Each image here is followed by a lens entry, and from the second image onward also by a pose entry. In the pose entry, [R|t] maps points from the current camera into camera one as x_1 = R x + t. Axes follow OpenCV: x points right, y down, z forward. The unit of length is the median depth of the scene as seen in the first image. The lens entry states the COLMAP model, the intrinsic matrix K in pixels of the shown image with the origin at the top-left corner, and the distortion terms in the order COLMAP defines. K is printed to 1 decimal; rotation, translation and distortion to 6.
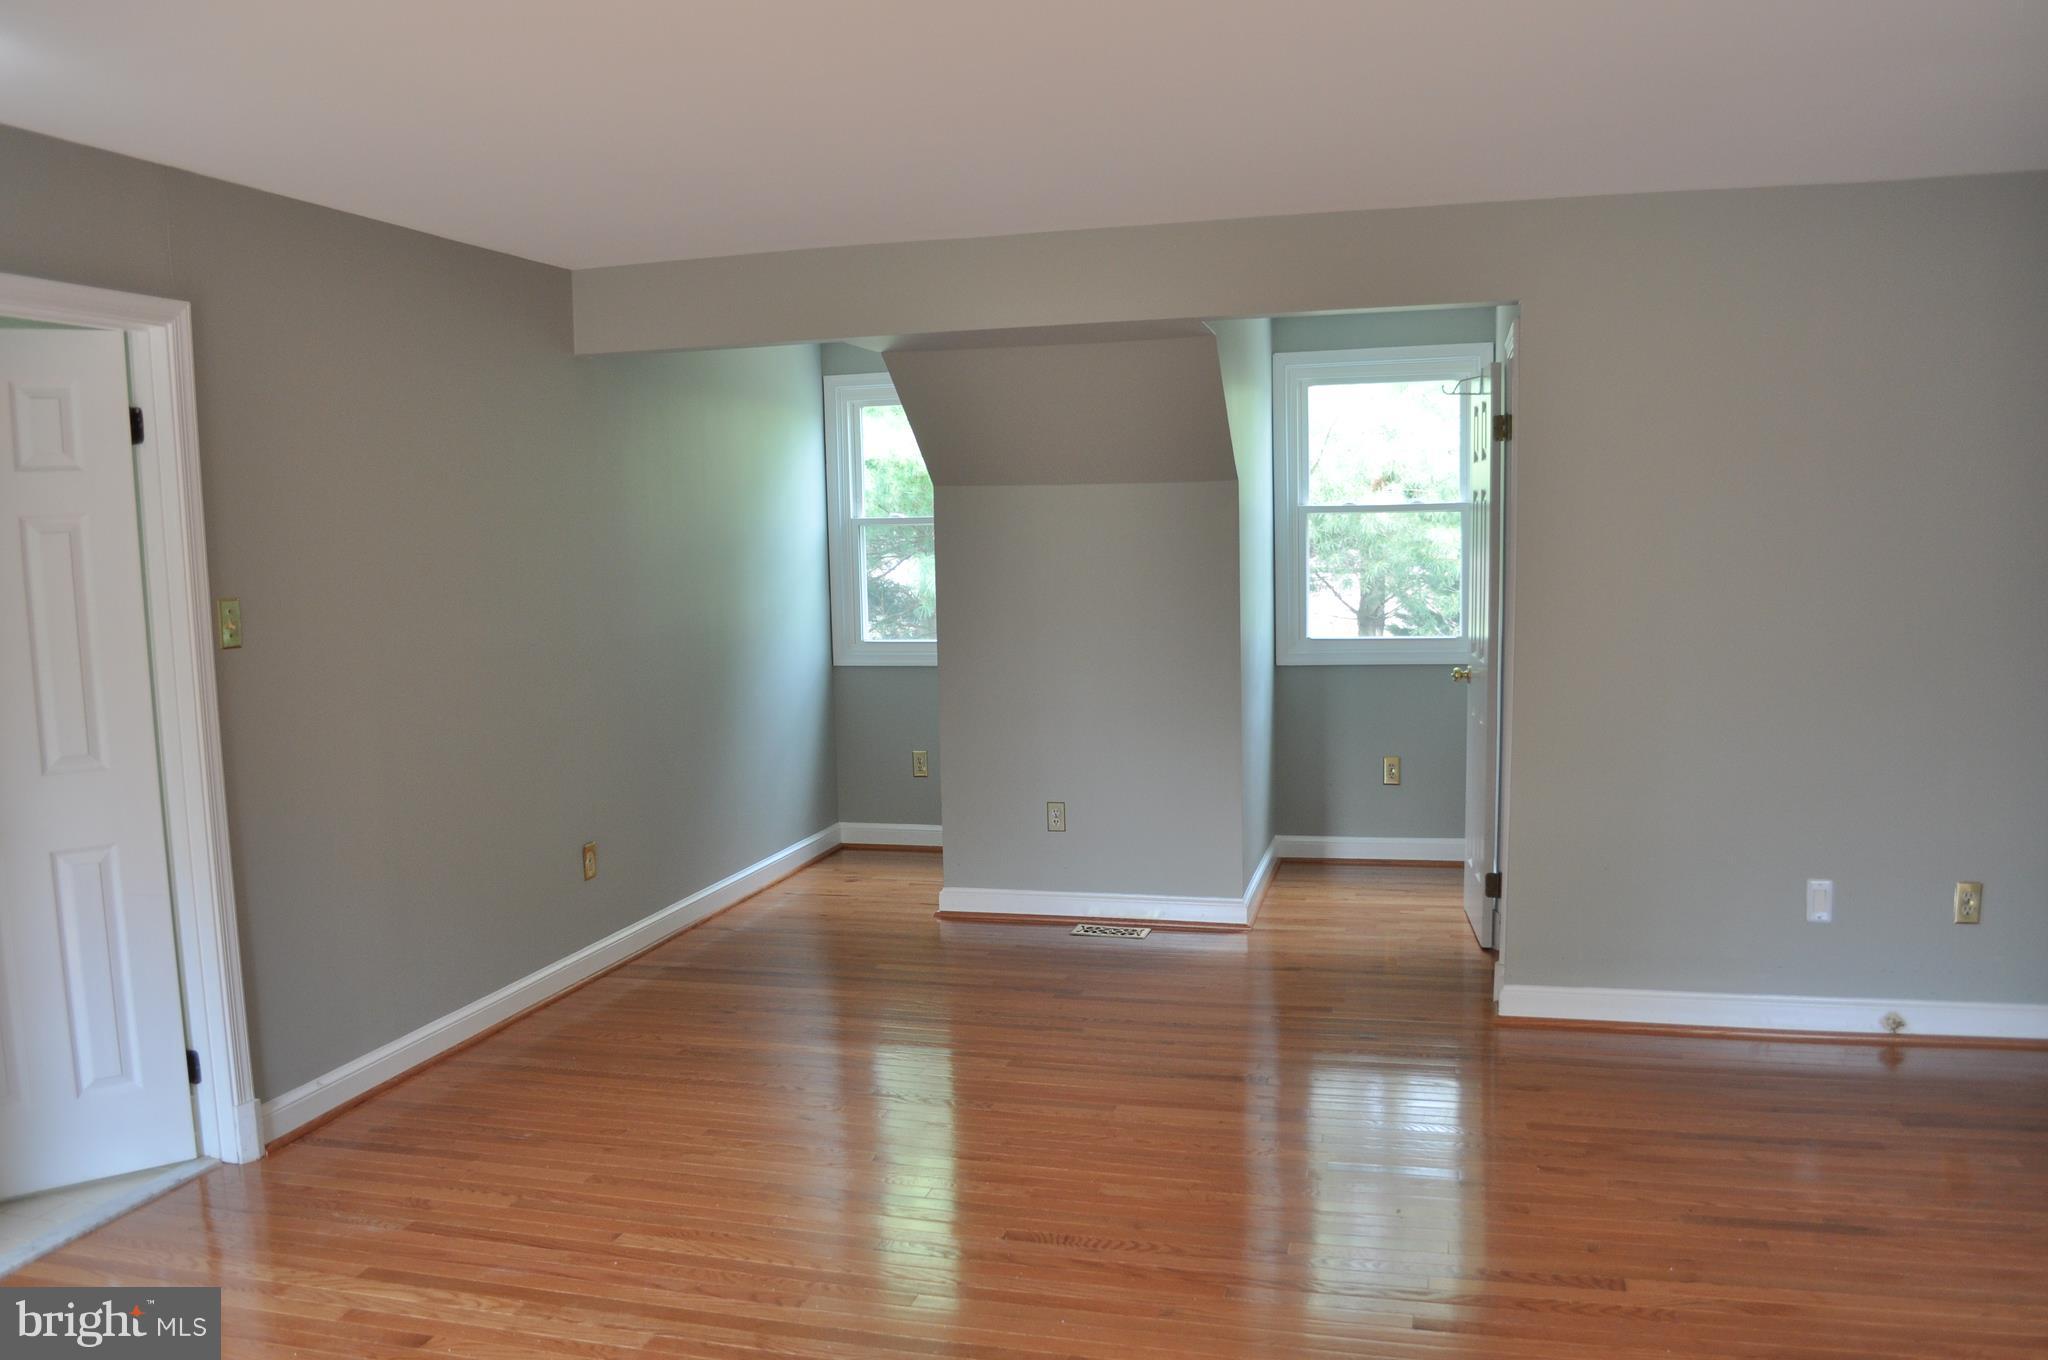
lens RADIAL K [[1607.4, 0, 1034.6], [0, 1607.4, 689.4], [0, 0, 1]] dist [-0.073965, 0.006334]
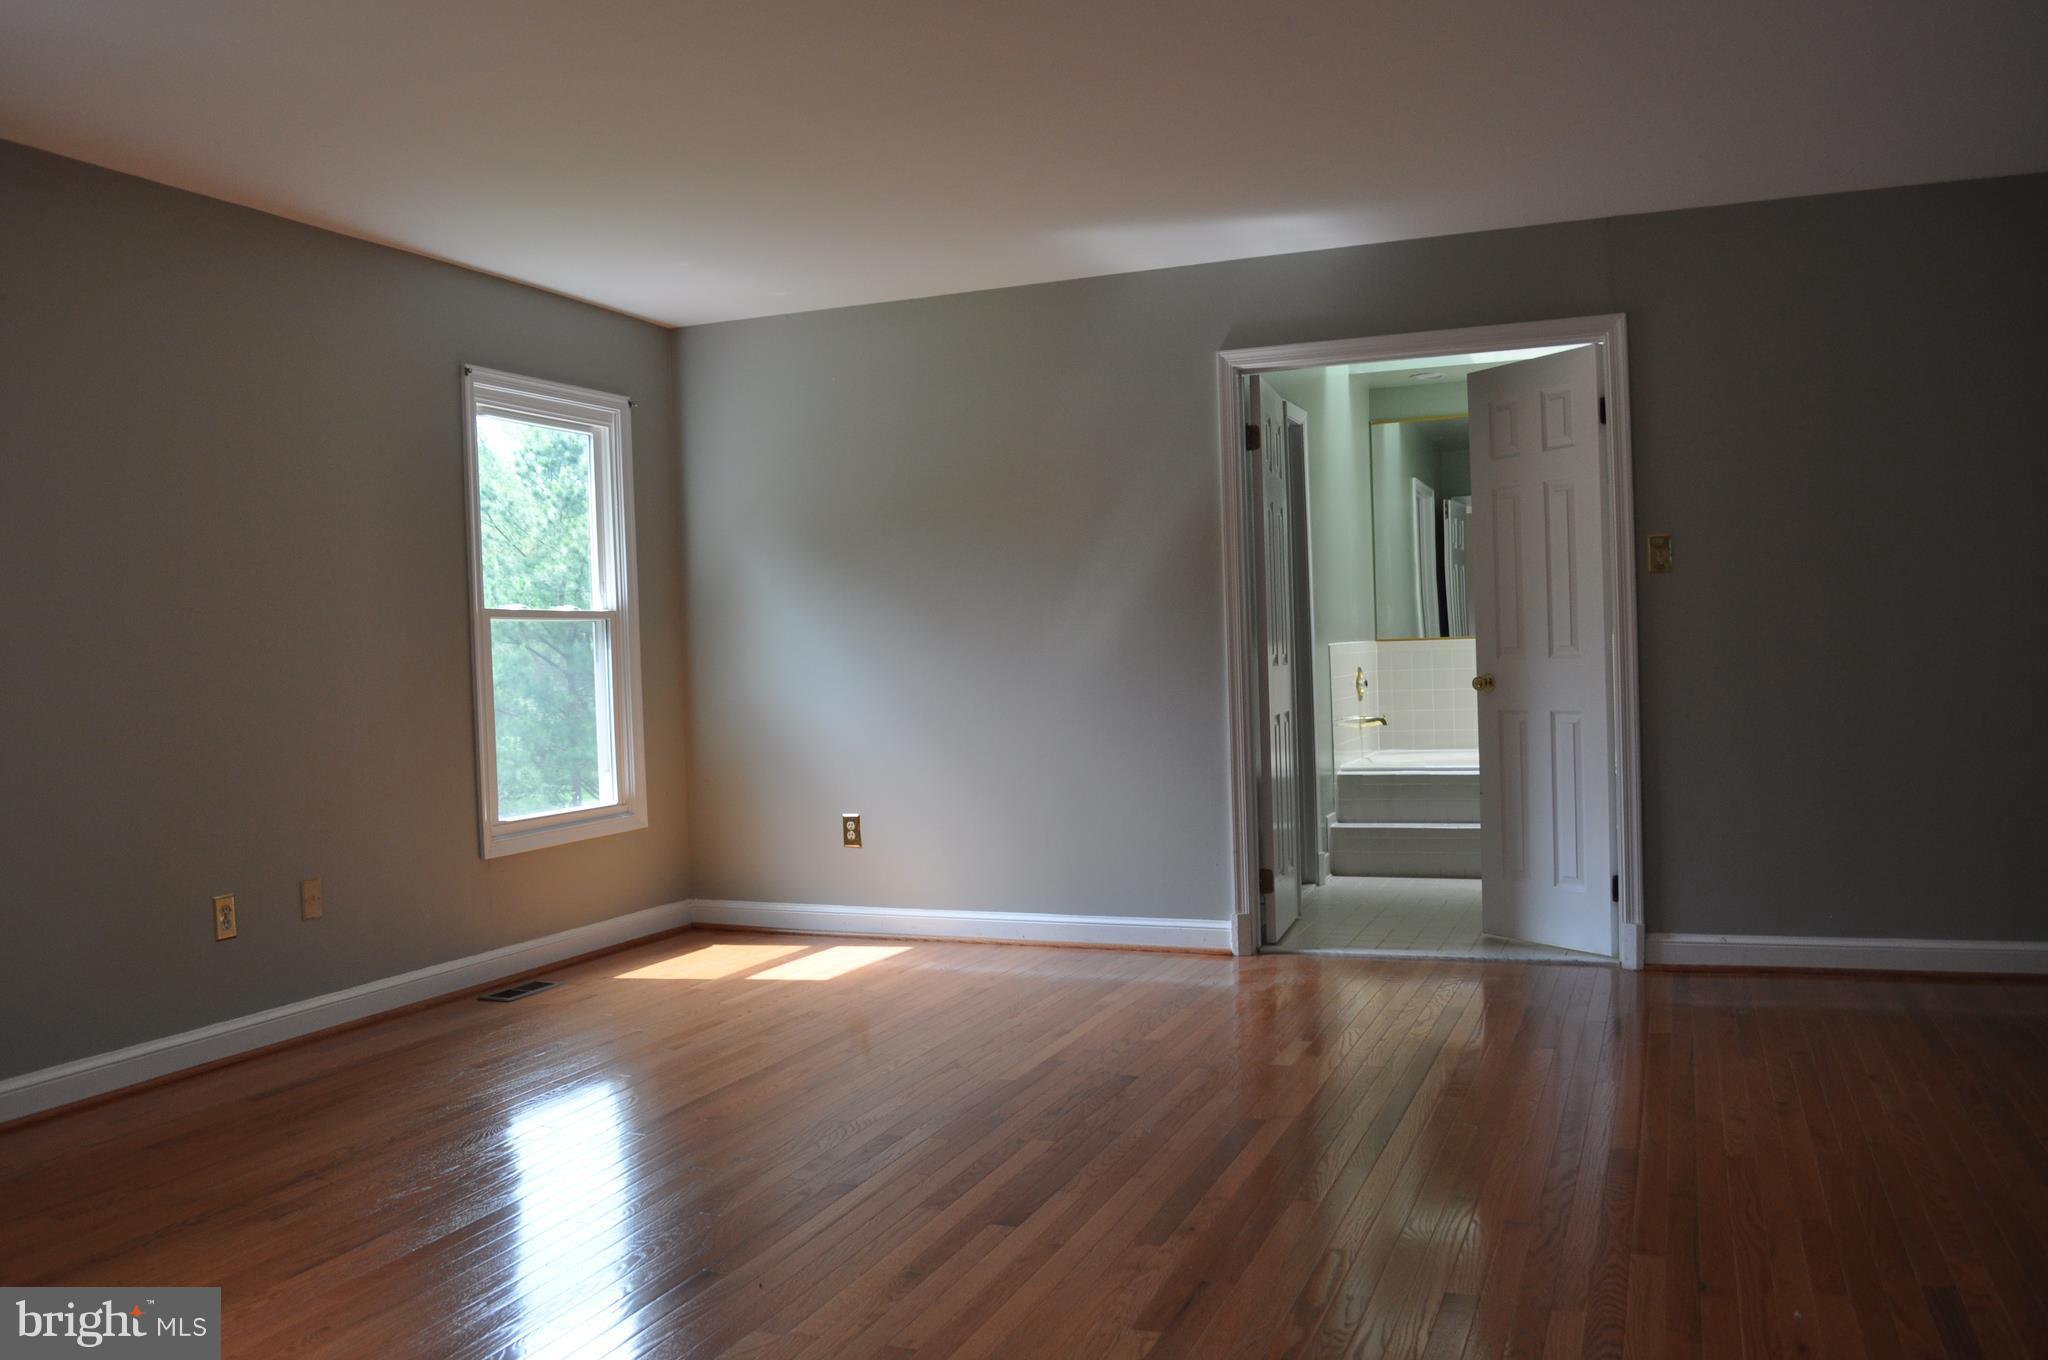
lens RADIAL K [[1607.4, 0, 1034.6], [0, 1607.4, 689.4], [0, 0, 1]] dist [-0.073965, 0.006334]
pose [[-0.112376, 0.052289, -0.992289, 0.882707], [-0.074228, 0.995383, 0.060859, 0.028828], [0.990889, 0.080495, -0.107975, 0.668078]]
